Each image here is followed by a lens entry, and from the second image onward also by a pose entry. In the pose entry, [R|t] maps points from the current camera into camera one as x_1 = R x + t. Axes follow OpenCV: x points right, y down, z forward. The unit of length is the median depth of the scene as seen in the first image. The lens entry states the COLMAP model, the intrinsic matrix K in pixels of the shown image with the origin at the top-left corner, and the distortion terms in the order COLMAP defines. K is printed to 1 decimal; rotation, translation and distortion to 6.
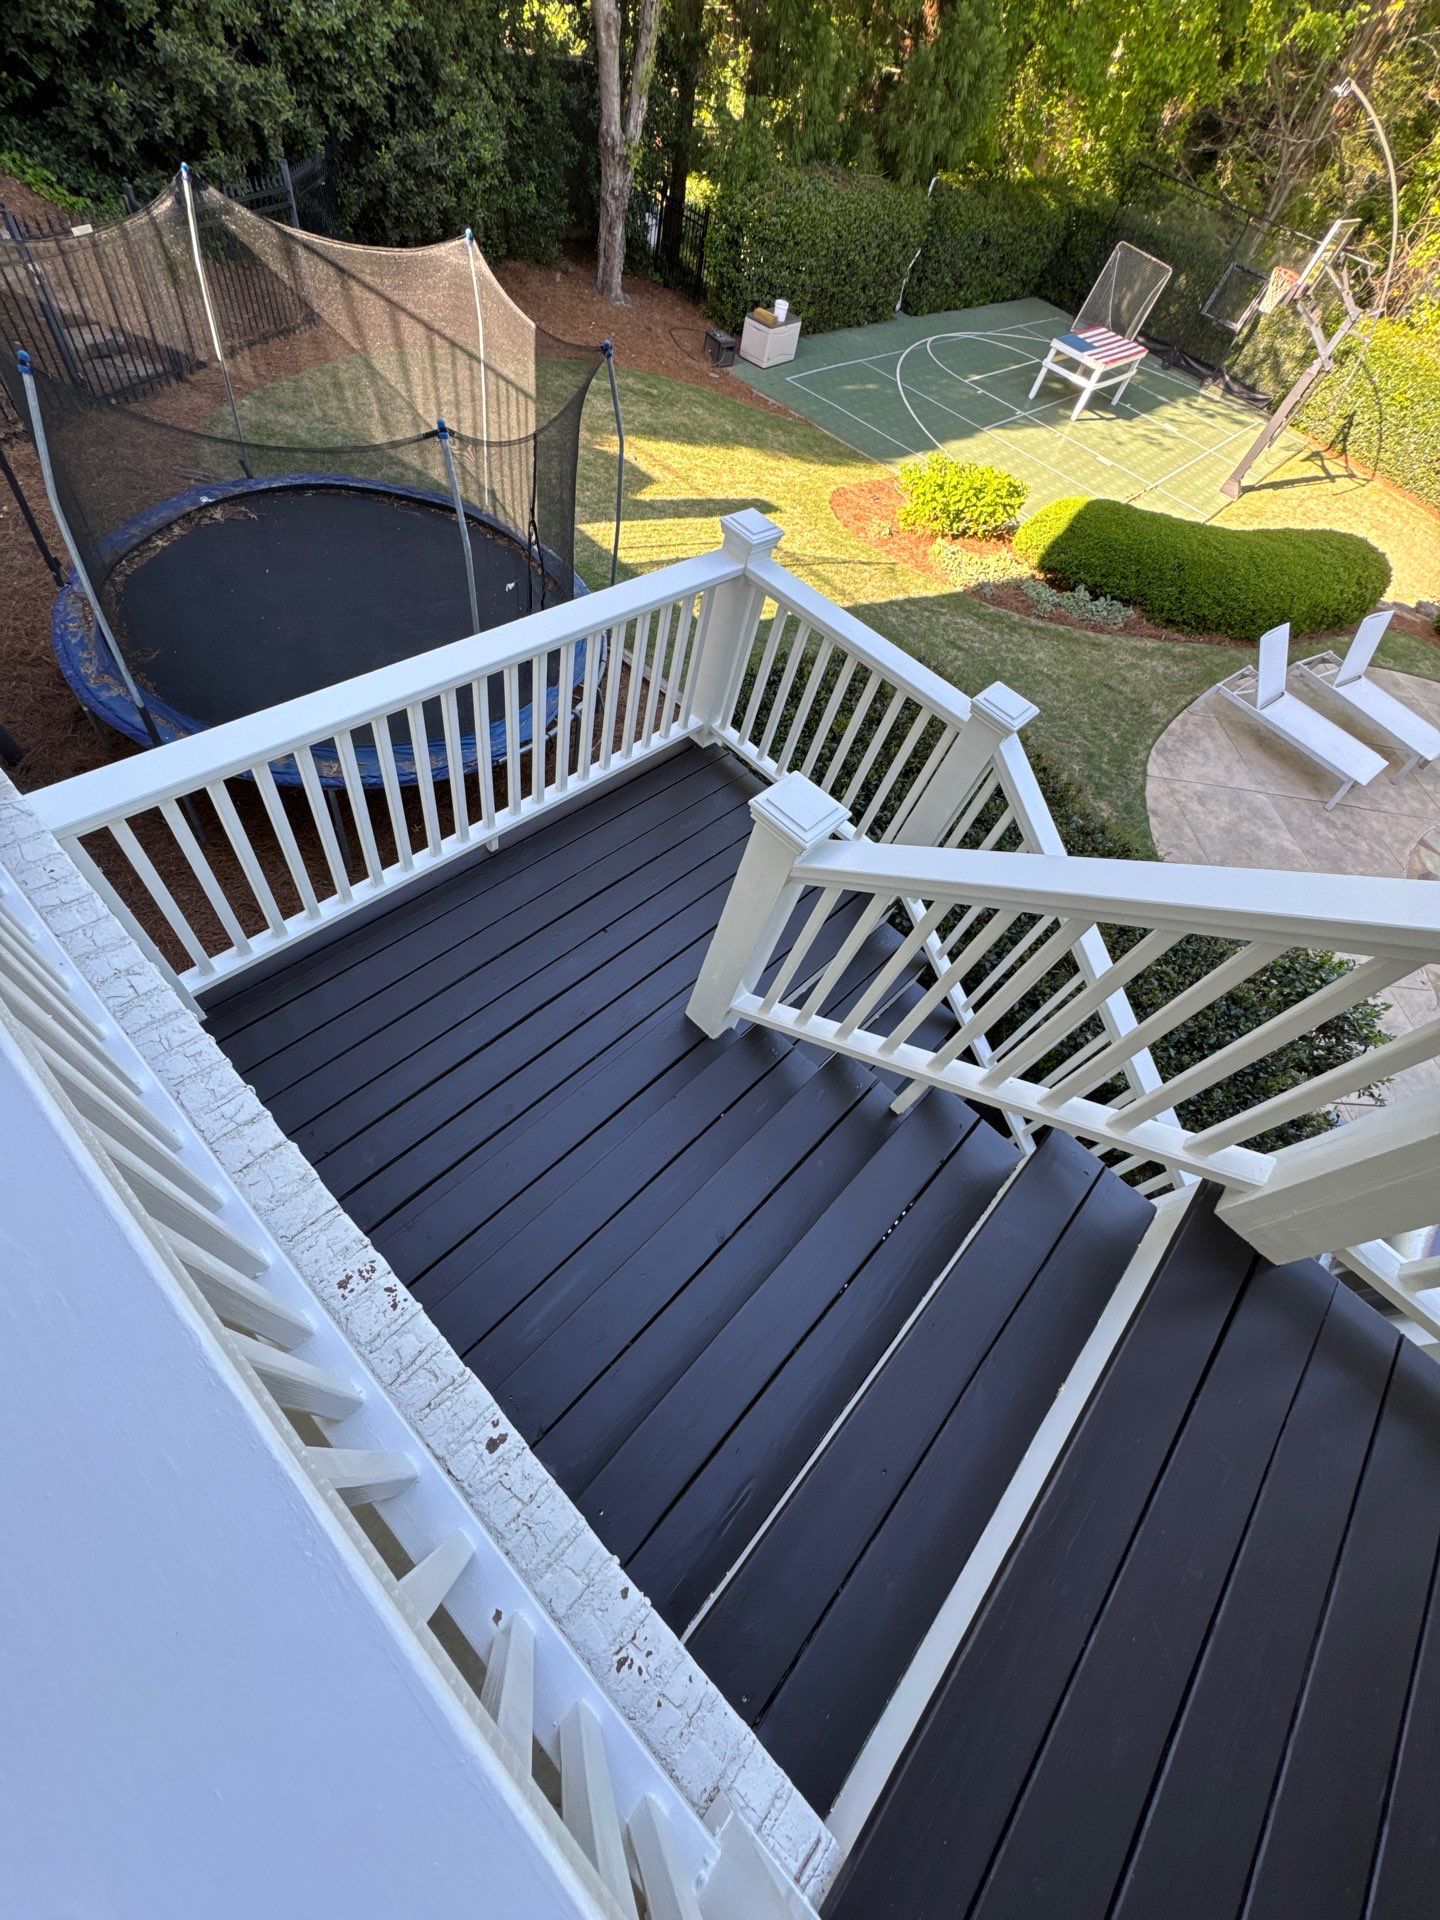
lens RADIAL K [[765.7, 0, 720.0], [0, 765.7, 960.0], [0, 0, 1]] dist [-0.001839, -0.000243]
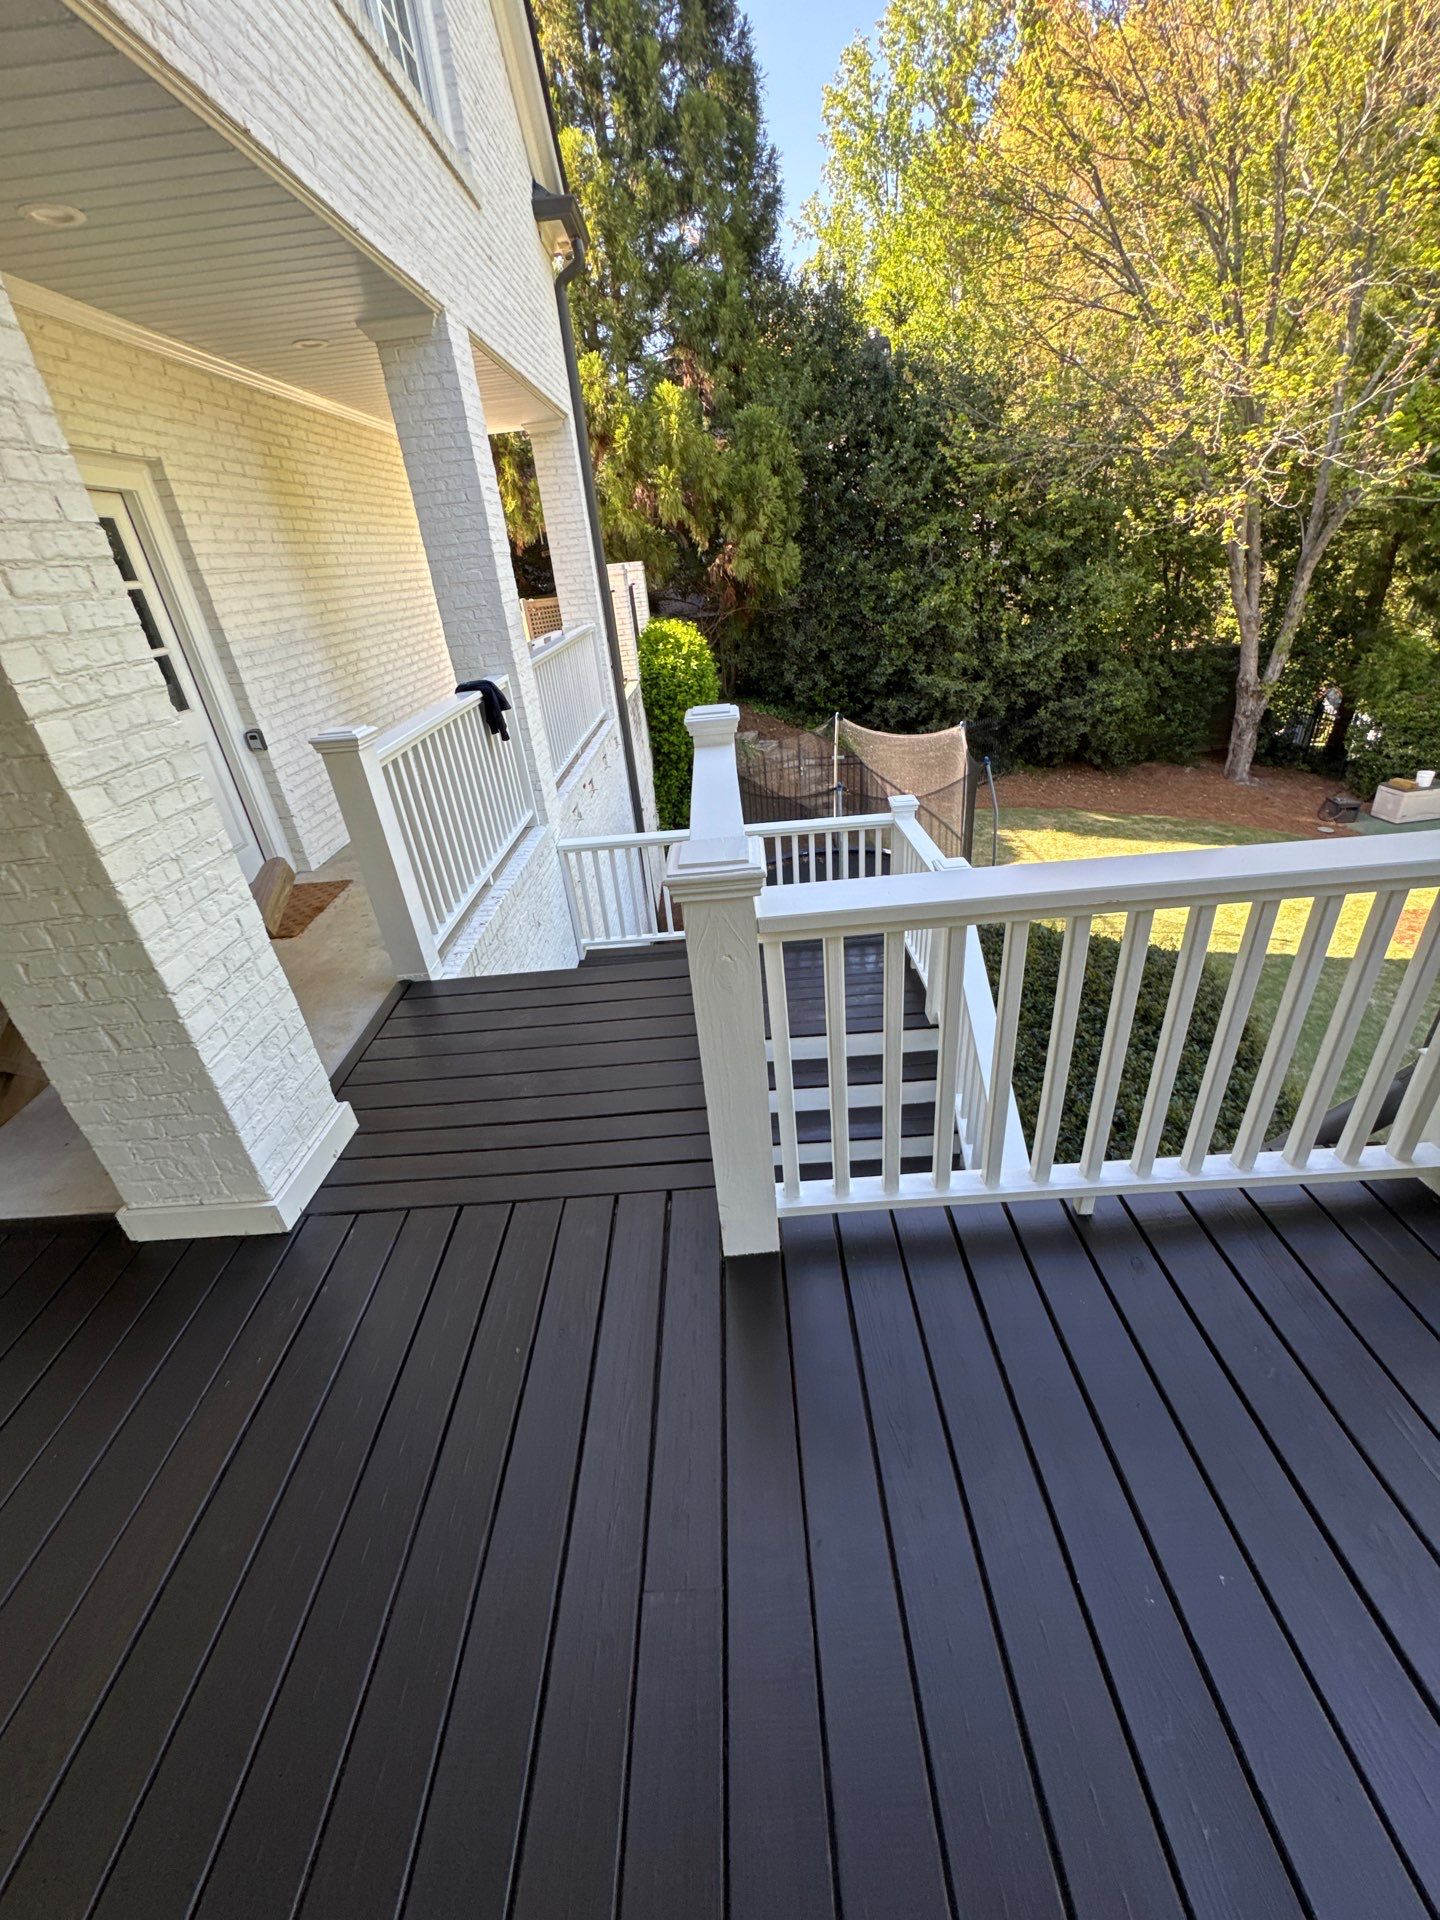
lens RADIAL K [[765.7, 0, 720.0], [0, 765.7, 960.0], [0, 0, 1]] dist [-0.001839, -0.000243]
pose [[0.653985, 0.106497, -0.748974, 0.312207], [-0.477725, 0.825802, -0.299715, 0.130829], [0.586586, 0.553813, 0.590939, -0.025840]]
